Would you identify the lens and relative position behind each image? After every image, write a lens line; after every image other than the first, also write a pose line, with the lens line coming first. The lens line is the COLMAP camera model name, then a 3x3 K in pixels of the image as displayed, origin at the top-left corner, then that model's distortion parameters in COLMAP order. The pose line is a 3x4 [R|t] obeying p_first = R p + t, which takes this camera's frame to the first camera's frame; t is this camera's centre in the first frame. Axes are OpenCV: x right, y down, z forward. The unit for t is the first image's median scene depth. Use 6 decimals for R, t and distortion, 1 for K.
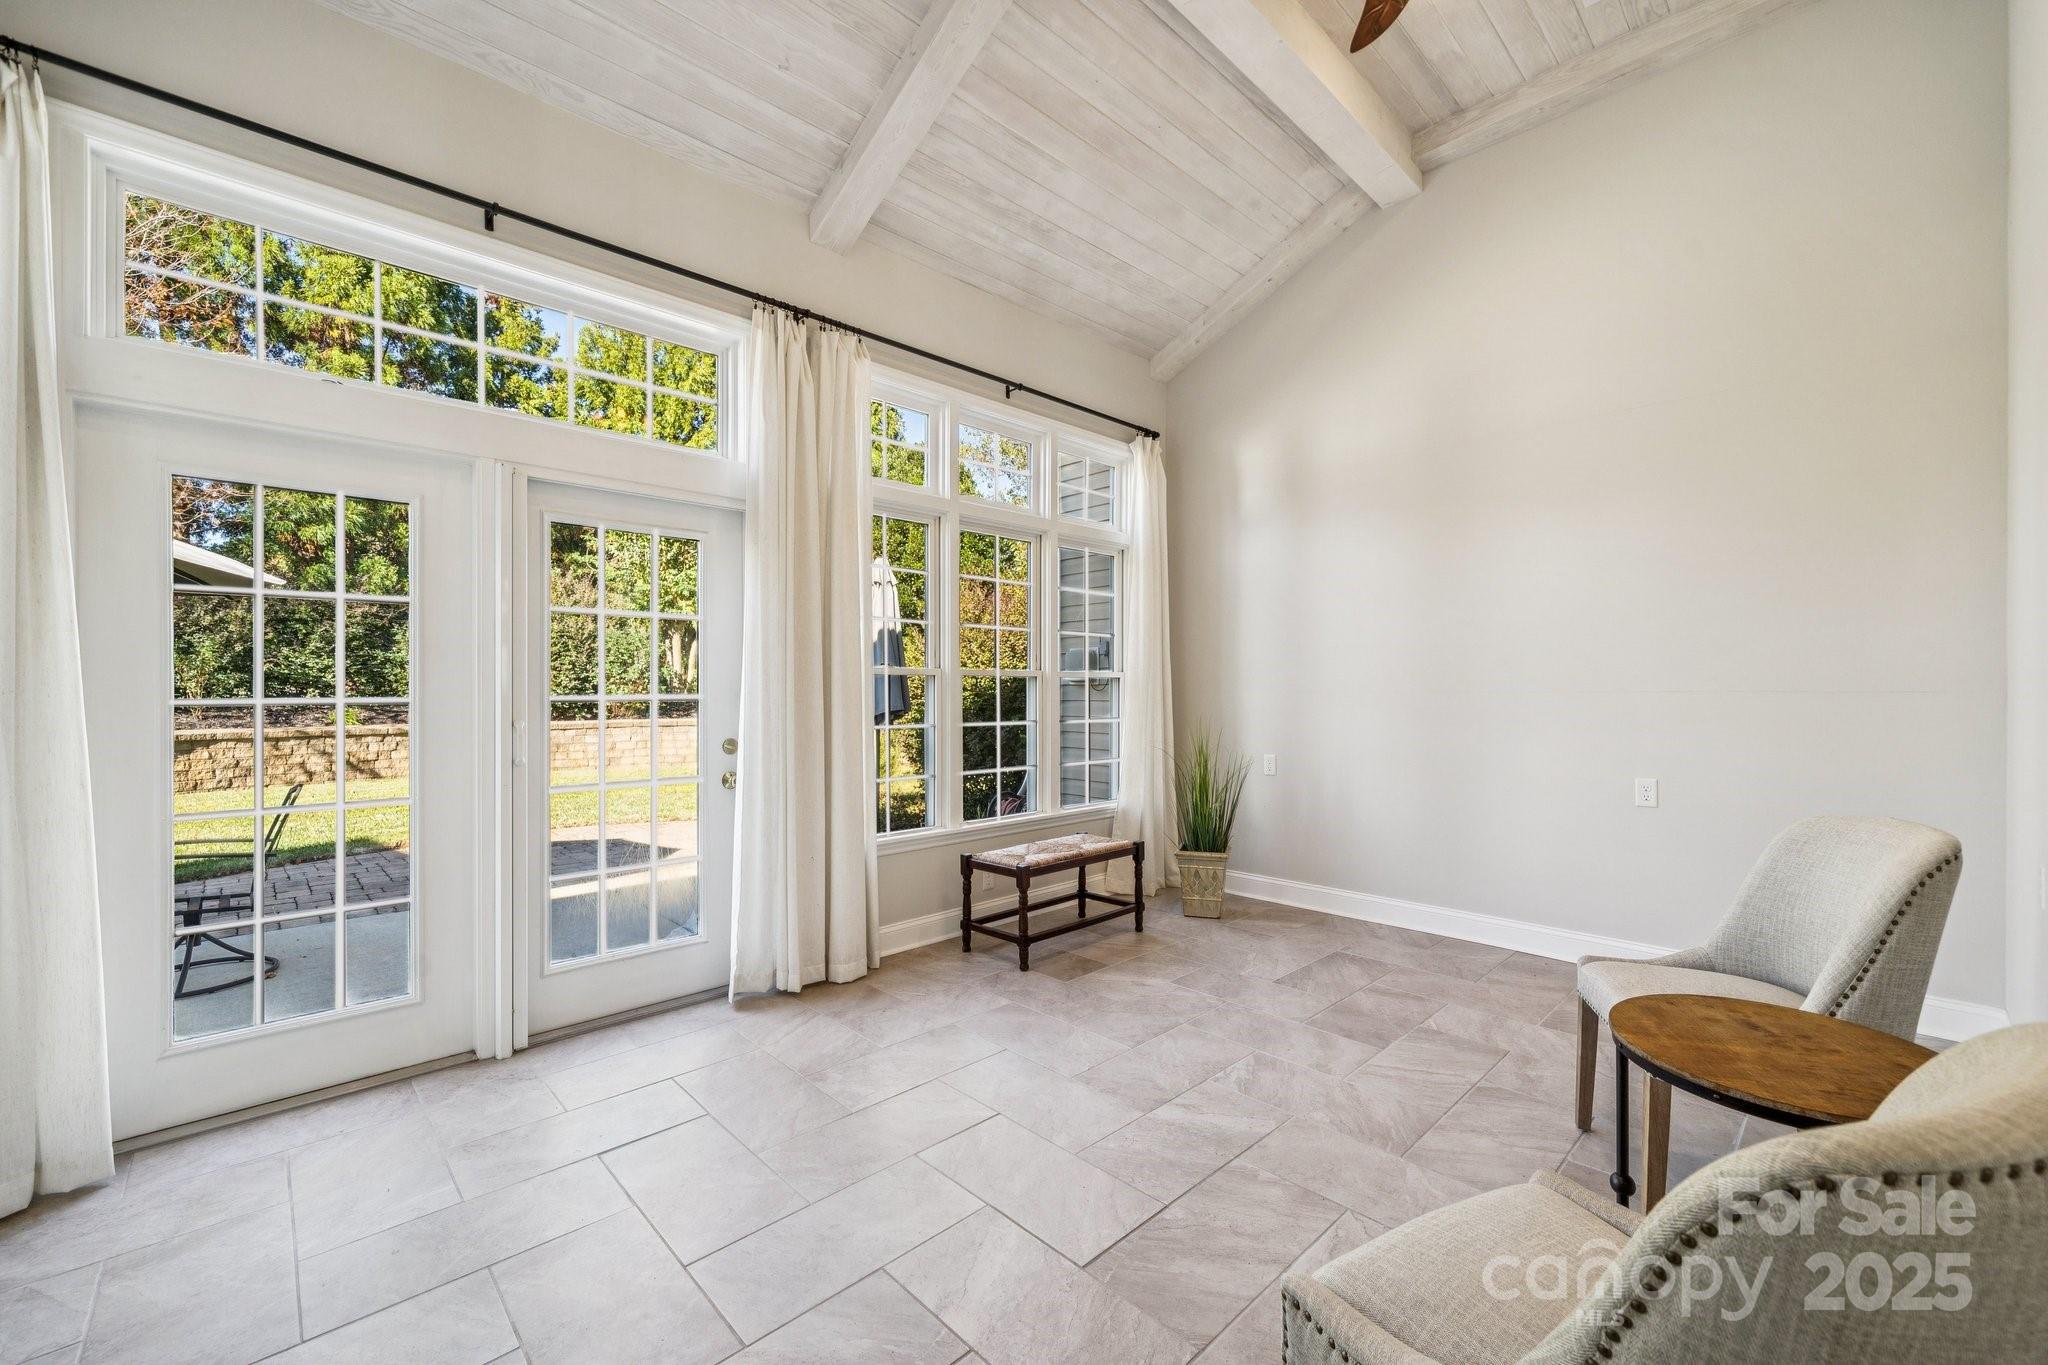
lens RADIAL K [[833.3, 0, 1024.0], [0, 833.3, 682.5], [0, 0, 1]] dist [0.000029, 0.000032]
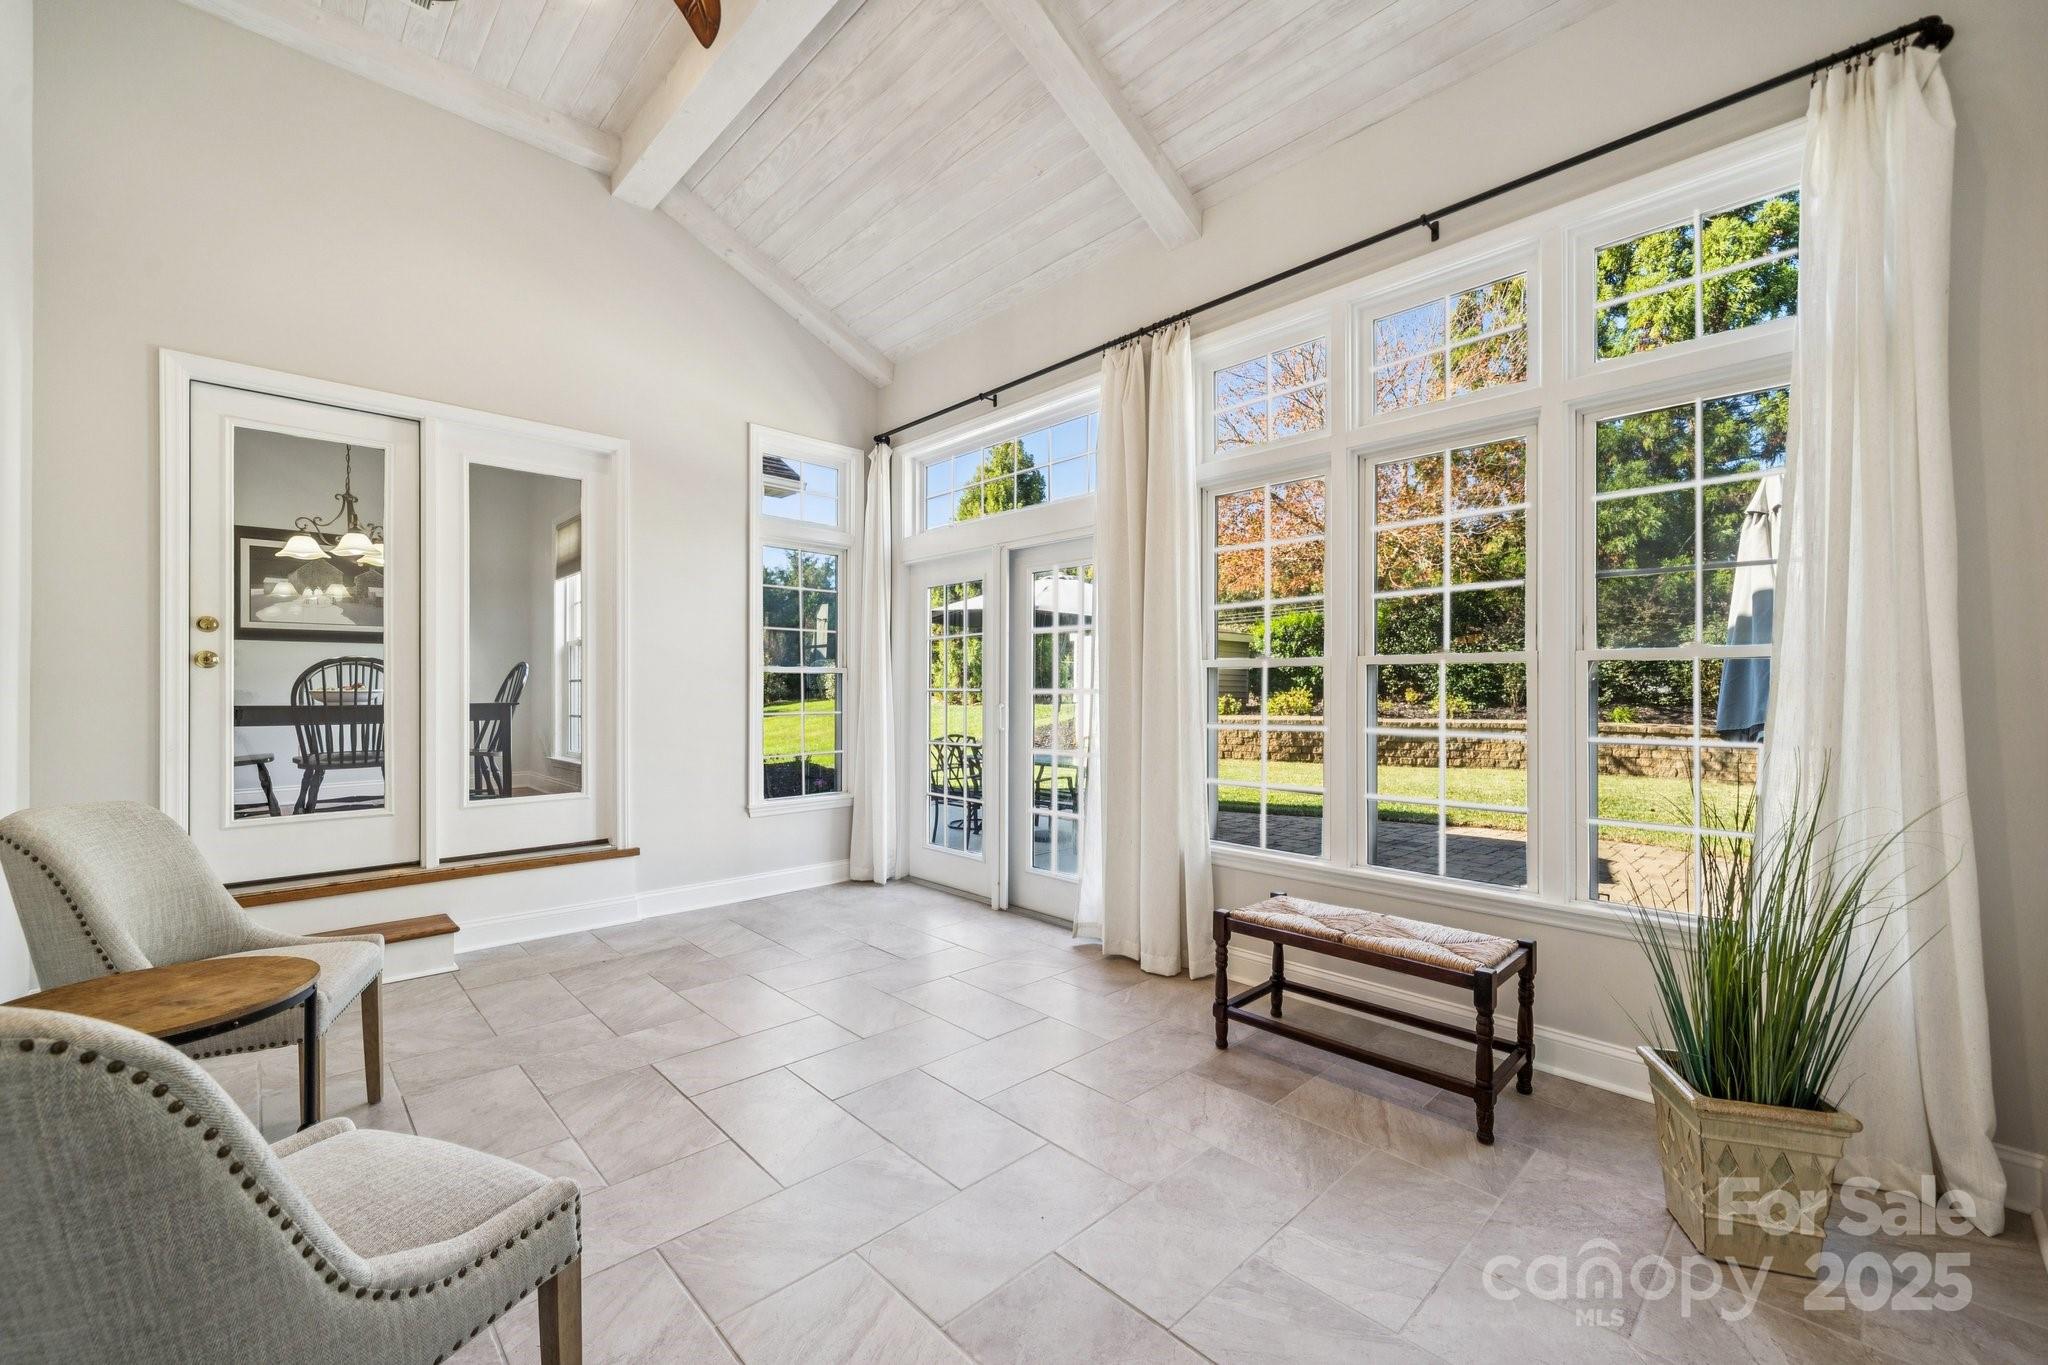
lens RADIAL K [[813.2, 0, 1024.0], [0, 813.2, 682.5], [0, 0, 1]] dist [-0.009028, -0.000099]
pose [[-0.003661, -0.008919, -0.999954, 0.782823], [0.002874, 0.999956, -0.008929, 0.016641], [0.999989, -0.002906, -0.003635, 0.857897]]
